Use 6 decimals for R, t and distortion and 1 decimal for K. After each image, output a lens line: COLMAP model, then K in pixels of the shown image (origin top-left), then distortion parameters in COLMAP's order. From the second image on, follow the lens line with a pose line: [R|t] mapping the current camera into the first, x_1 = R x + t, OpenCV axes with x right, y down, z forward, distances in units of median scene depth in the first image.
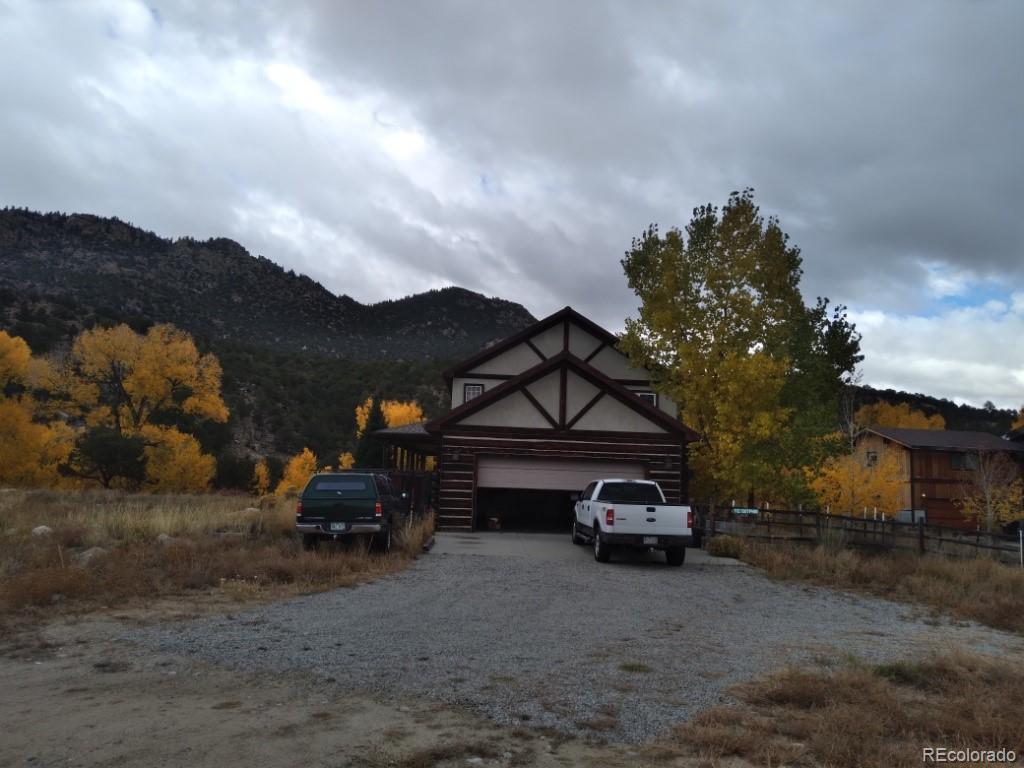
lens RADIAL K [[746.5, 0, 522.8], [0, 746.5, 385.5], [0, 0, 1]] dist [0.030590, -0.018786]
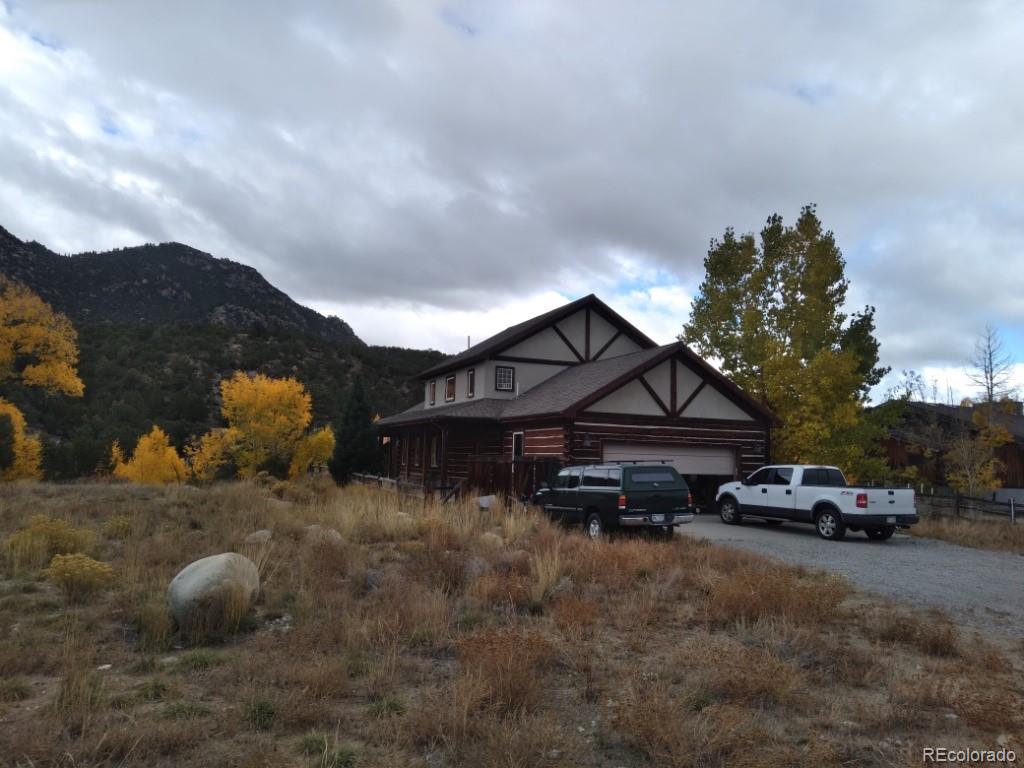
lens RADIAL K [[746.5, 0, 518.8], [0, 746.5, 384.4], [0, 0, 1]] dist [0.030590, -0.018786]
pose [[0.939516, 0.021222, 0.341846, -0.193537], [-0.032676, 0.999080, 0.027781, -0.003380], [-0.340942, -0.037270, 0.939345, 0.030661]]
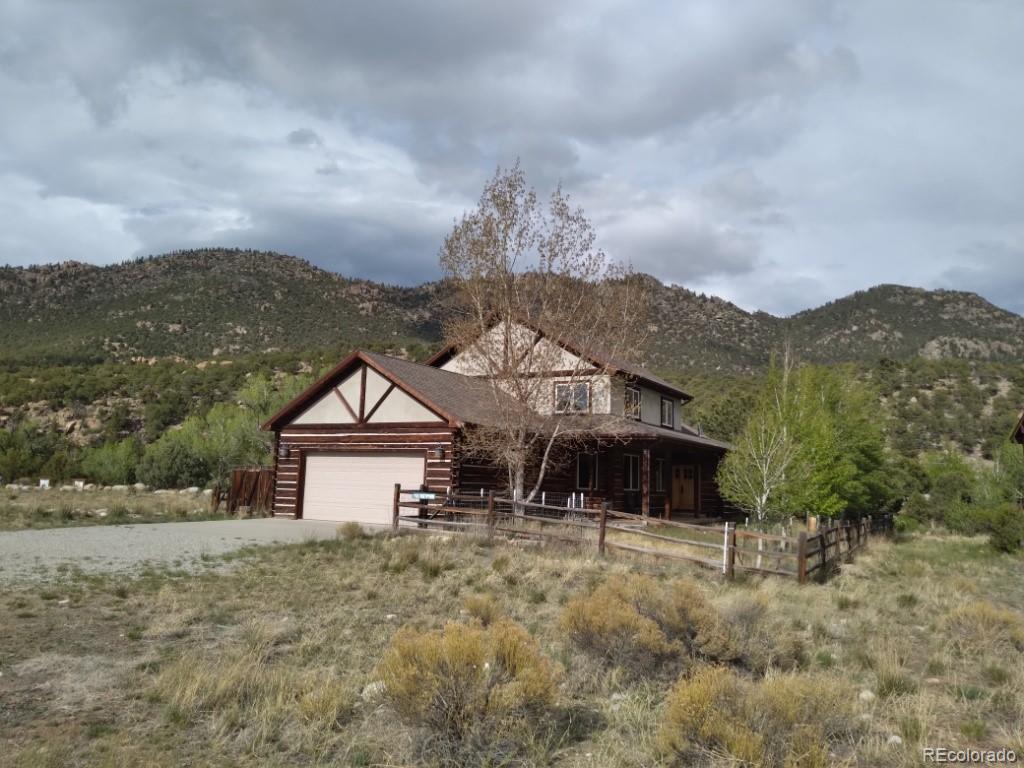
lens RADIAL K [[746.5, 0, 515.5], [0, 746.5, 390.7], [0, 0, 1]] dist [0.030590, -0.018786]
pose [[0.838609, -0.077789, -0.539151, 0.307354], [0.066858, 0.996966, -0.039851, 0.026107], [0.540616, -0.002627, 0.841266, 0.082345]]
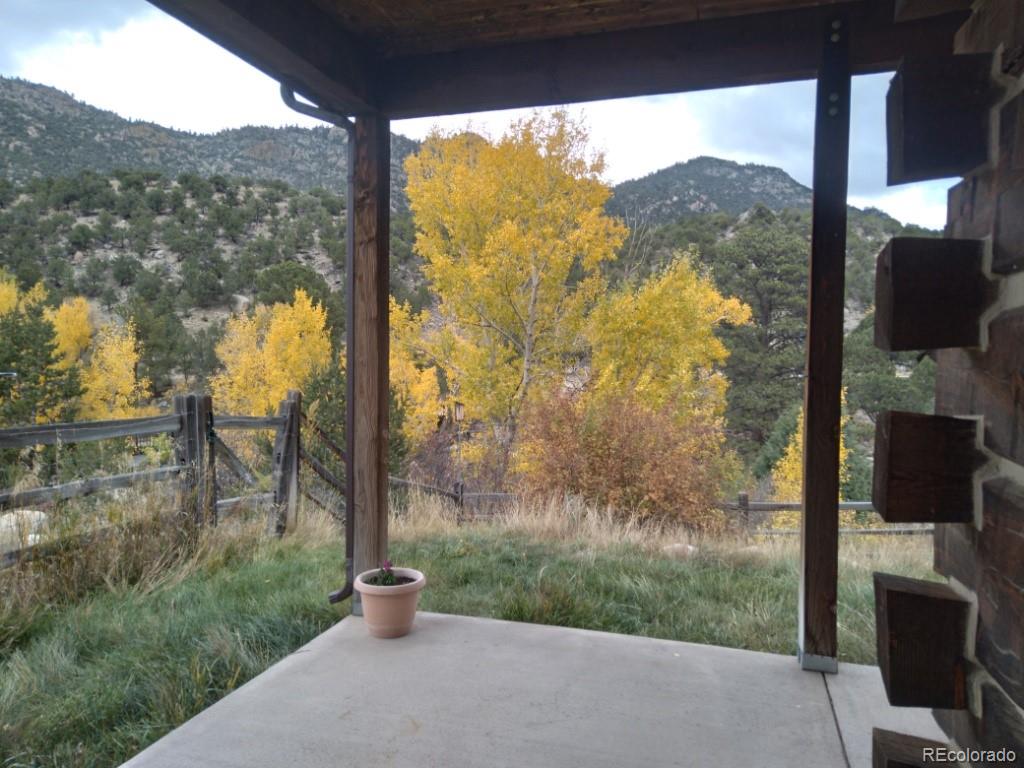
lens RADIAL K [[746.5, 0, 515.0], [0, 746.5, 375.0], [0, 0, 1]] dist [0.030590, -0.018786]
pose [[0.941671, -0.015513, -0.336176, -0.061733], [0.061180, 0.990183, 0.125680, 0.085341], [0.330926, -0.138917, 0.933376, 0.664443]]
